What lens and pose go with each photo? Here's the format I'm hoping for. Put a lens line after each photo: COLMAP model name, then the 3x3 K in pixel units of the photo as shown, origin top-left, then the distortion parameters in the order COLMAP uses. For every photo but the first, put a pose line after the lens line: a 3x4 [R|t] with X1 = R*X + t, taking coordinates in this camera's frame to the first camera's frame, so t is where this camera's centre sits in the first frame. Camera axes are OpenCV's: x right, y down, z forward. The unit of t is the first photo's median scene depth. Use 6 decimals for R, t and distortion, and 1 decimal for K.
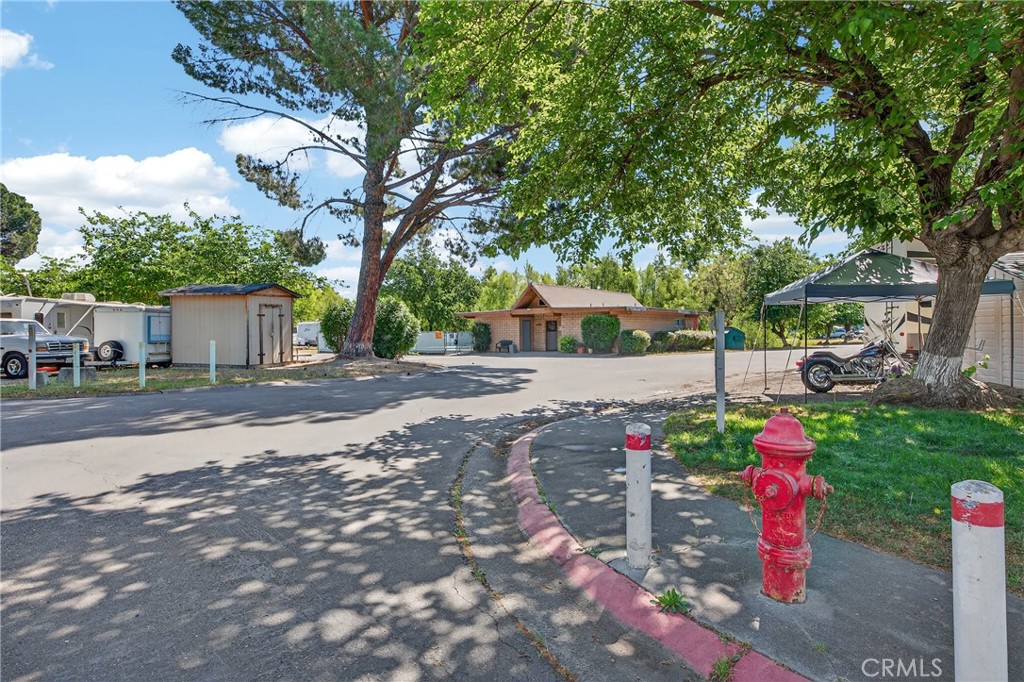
lens RADIAL K [[669.6, 0, 512.0], [0, 669.6, 341.0], [0, 0, 1]] dist [-0.001426, -0.001214]
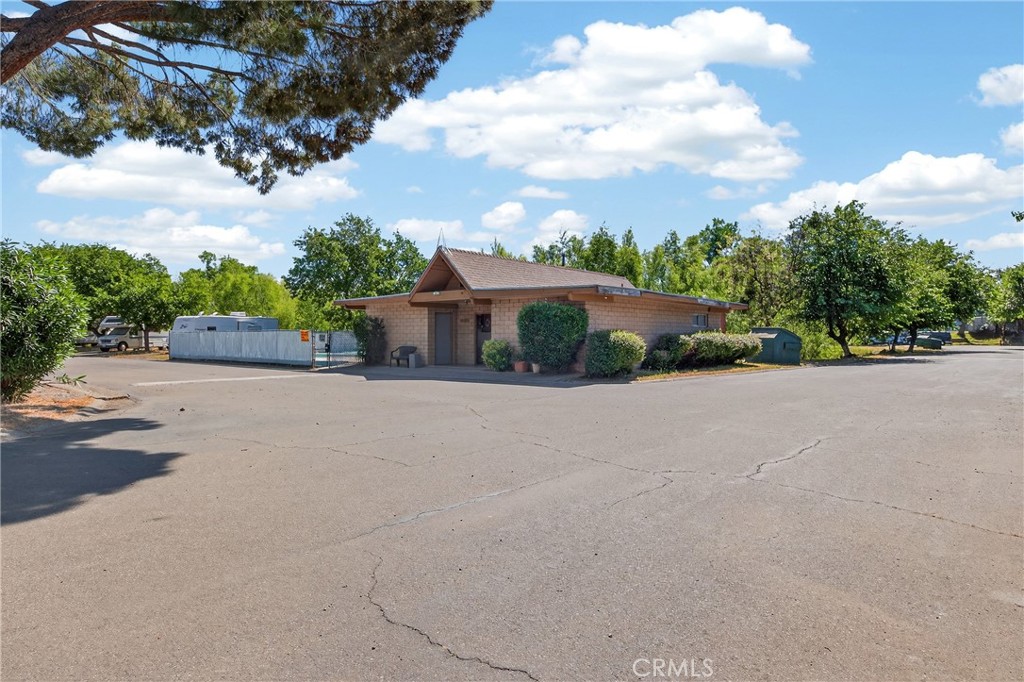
lens RADIAL K [[669.6, 0, 512.0], [0, 669.6, 341.0], [0, 0, 1]] dist [-0.001426, -0.001214]
pose [[0.999720, 0.010860, -0.021020, 0.096458], [-0.010882, 0.999940, -0.000929, -0.005873], [0.021008, 0.001158, 0.999779, 0.403138]]
